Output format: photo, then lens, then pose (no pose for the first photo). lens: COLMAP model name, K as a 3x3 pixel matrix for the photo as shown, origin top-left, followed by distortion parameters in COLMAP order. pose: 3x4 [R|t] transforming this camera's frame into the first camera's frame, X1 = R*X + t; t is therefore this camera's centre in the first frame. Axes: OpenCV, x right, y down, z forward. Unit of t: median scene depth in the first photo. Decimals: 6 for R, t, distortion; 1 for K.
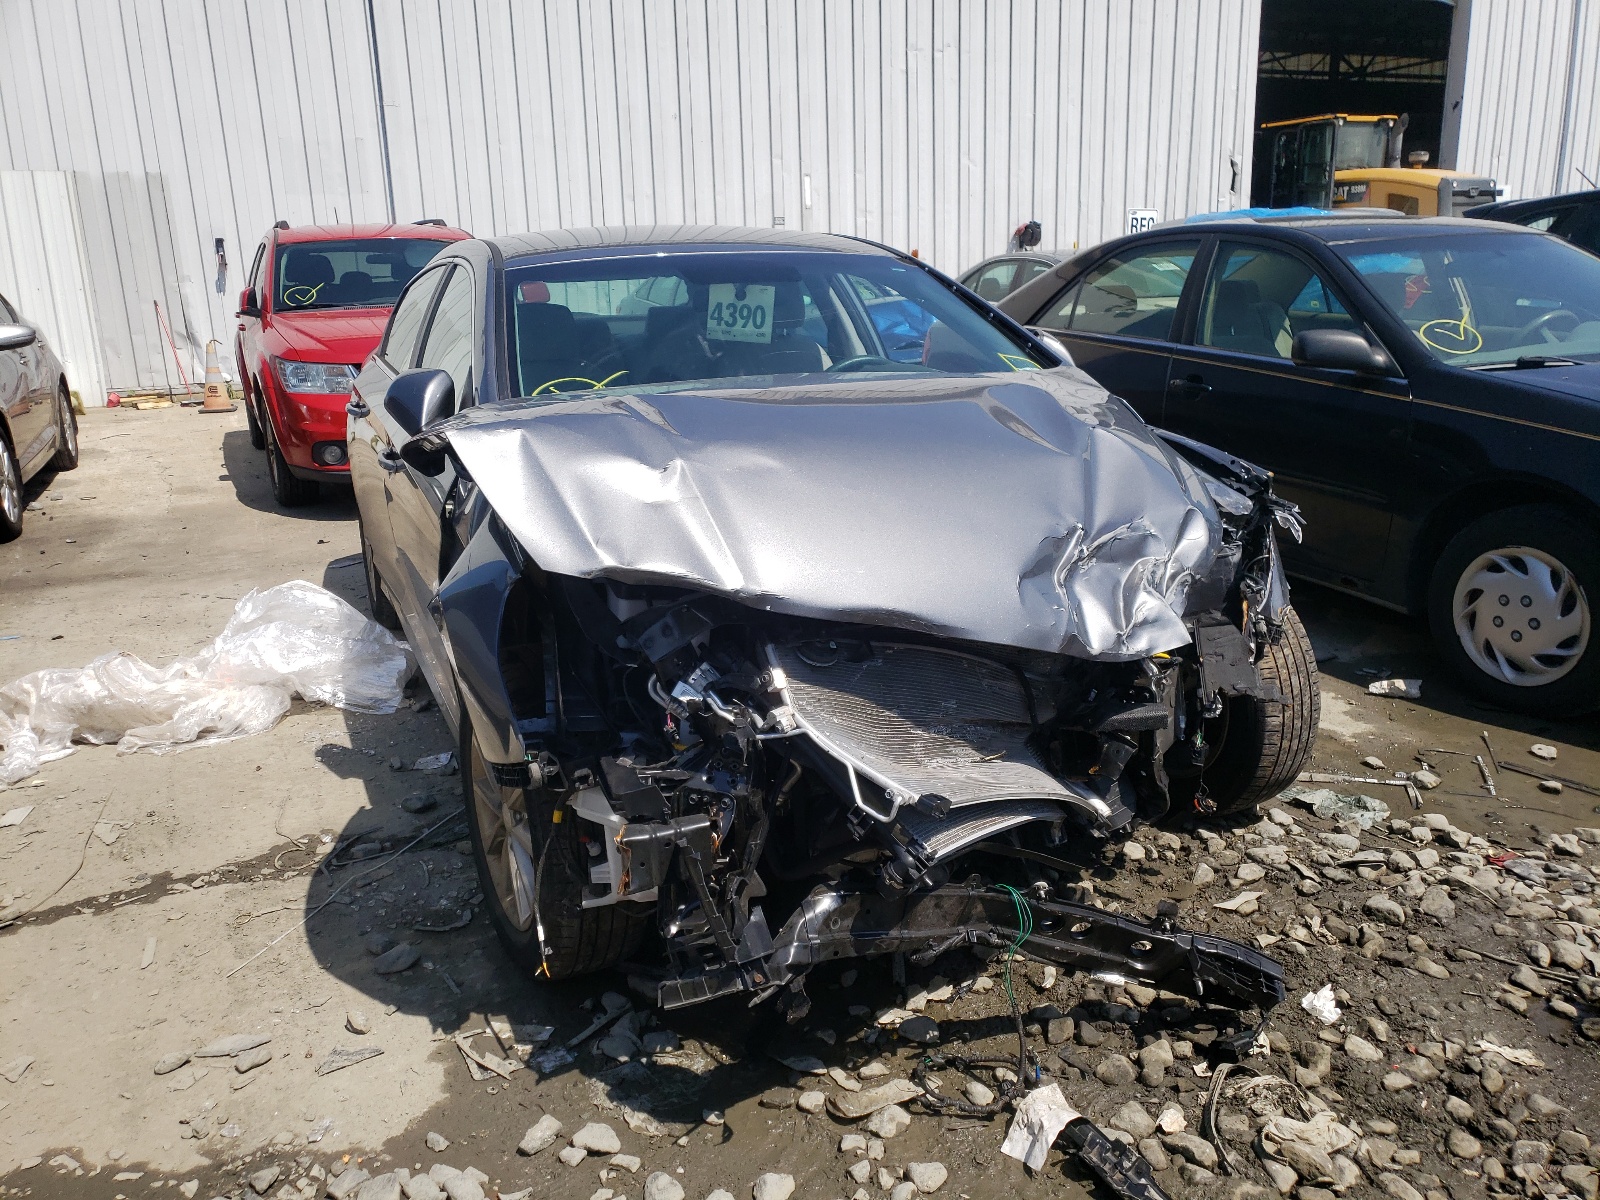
lens RADIAL K [[1220.5, 0, 810.3], [0, 1220.5, 585.7], [0, 0, 1]] dist [0.016764, -0.006195]
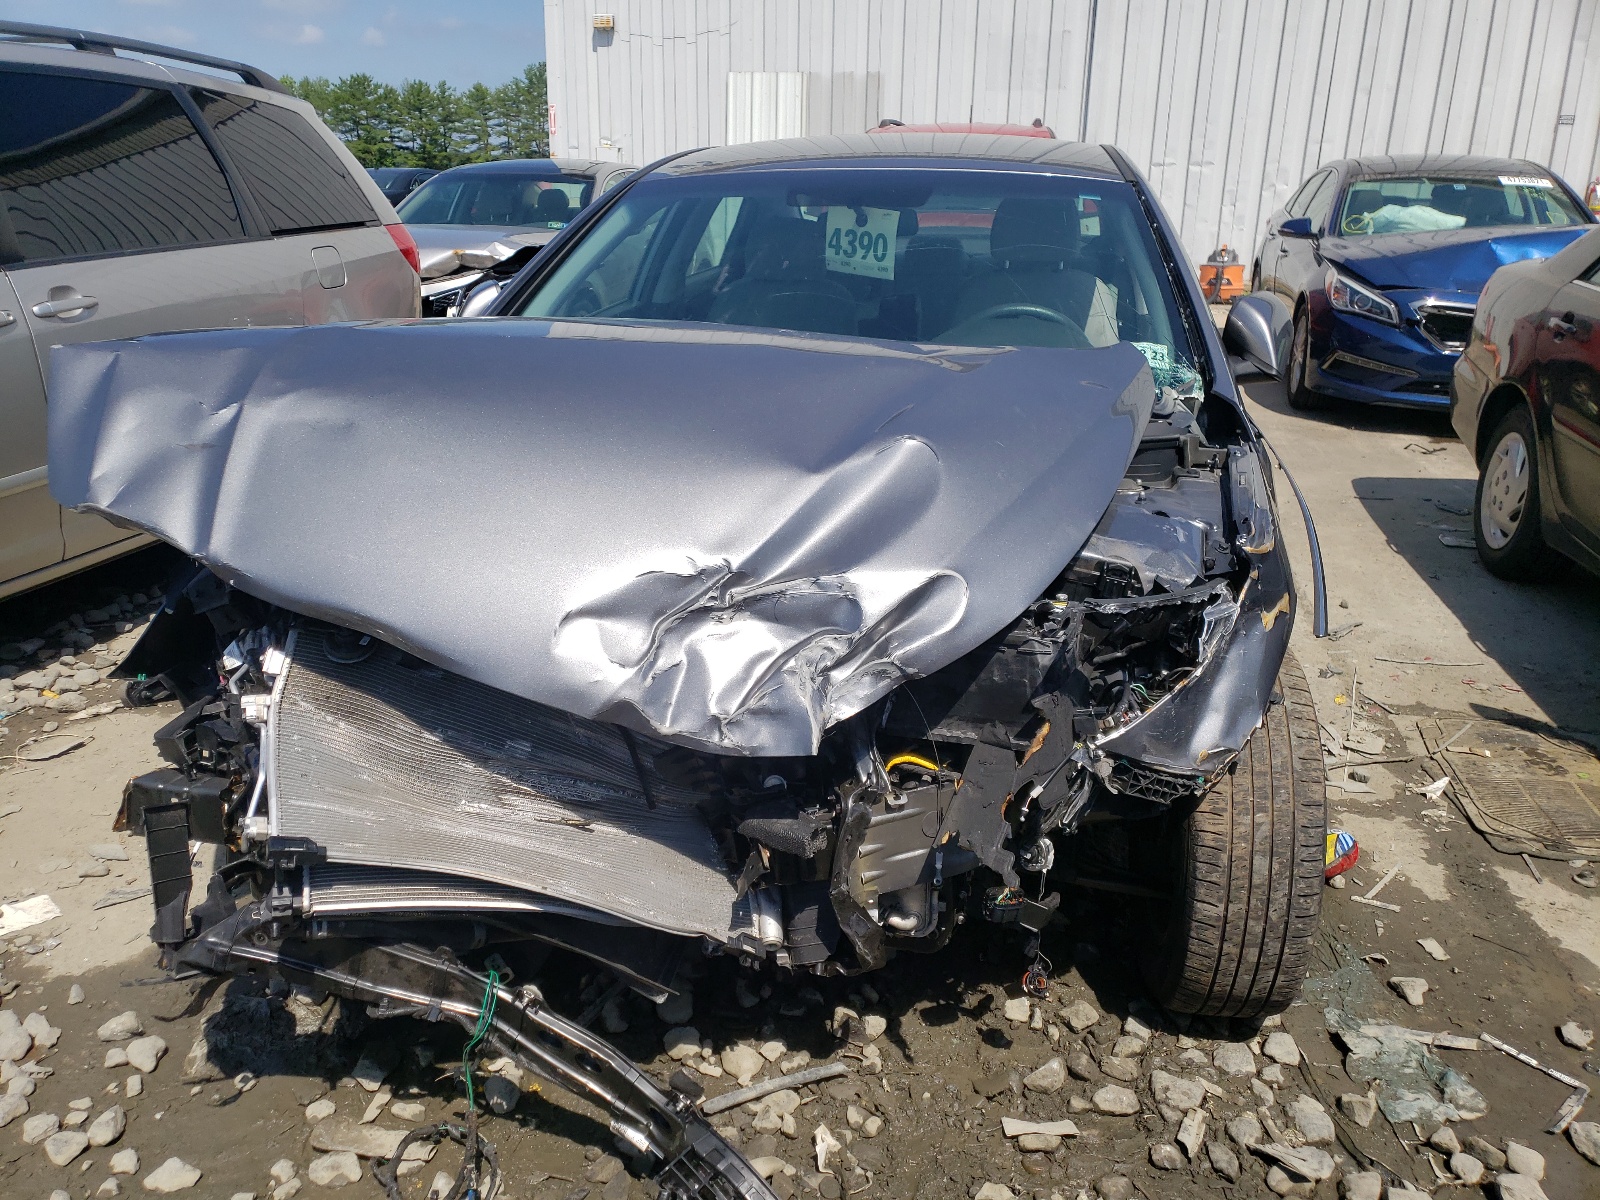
lens RADIAL K [[1220.5, 0, 798.4], [0, 1220.5, 610.0], [0, 0, 1]] dist [0.016764, -0.006195]
pose [[0.811308, 0.224899, -0.539630, 0.526382], [-0.173764, 0.974095, 0.144723, -0.109258], [0.558199, -0.023646, 0.829370, 0.322055]]
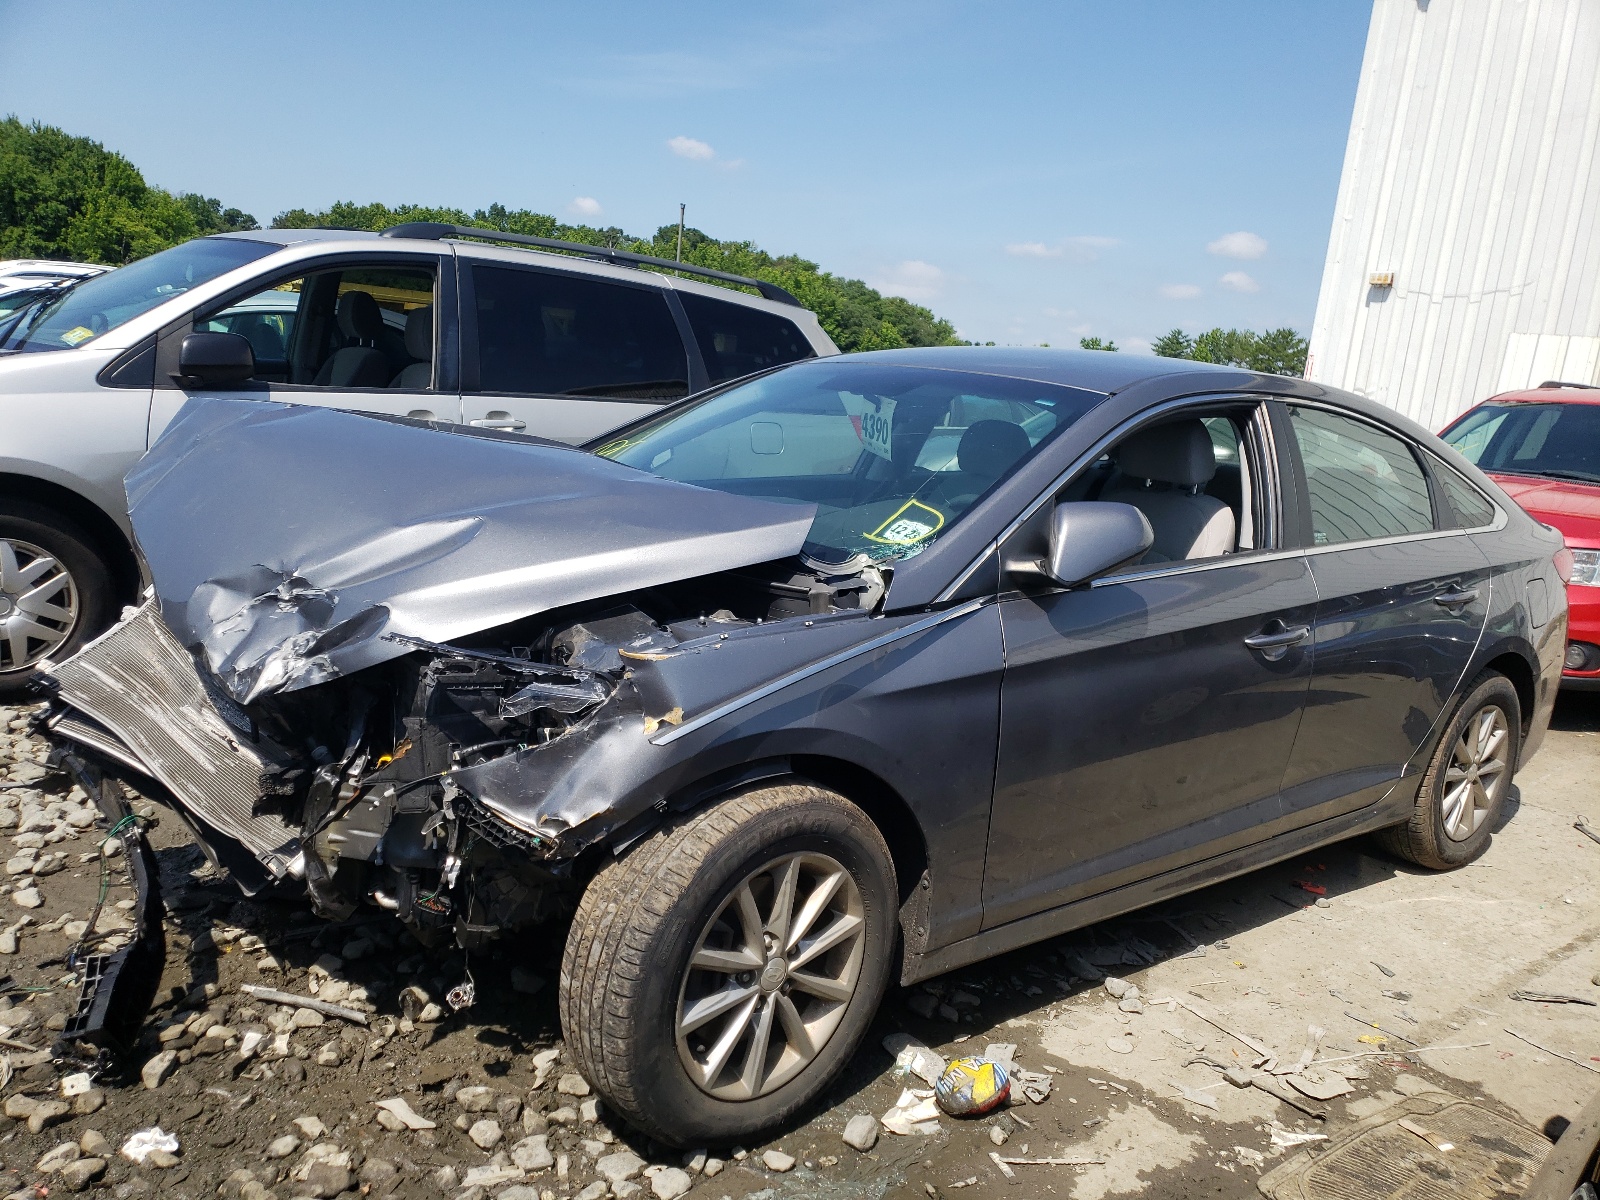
lens RADIAL K [[1220.5, 0, 805.2], [0, 1220.5, 603.0], [0, 0, 1]] dist [0.016764, -0.006195]
pose [[0.304702, 0.235534, -0.922865, 1.044051], [-0.343782, 0.930819, 0.124058, -0.239668], [0.888240, 0.279464, 0.364595, 0.794227]]
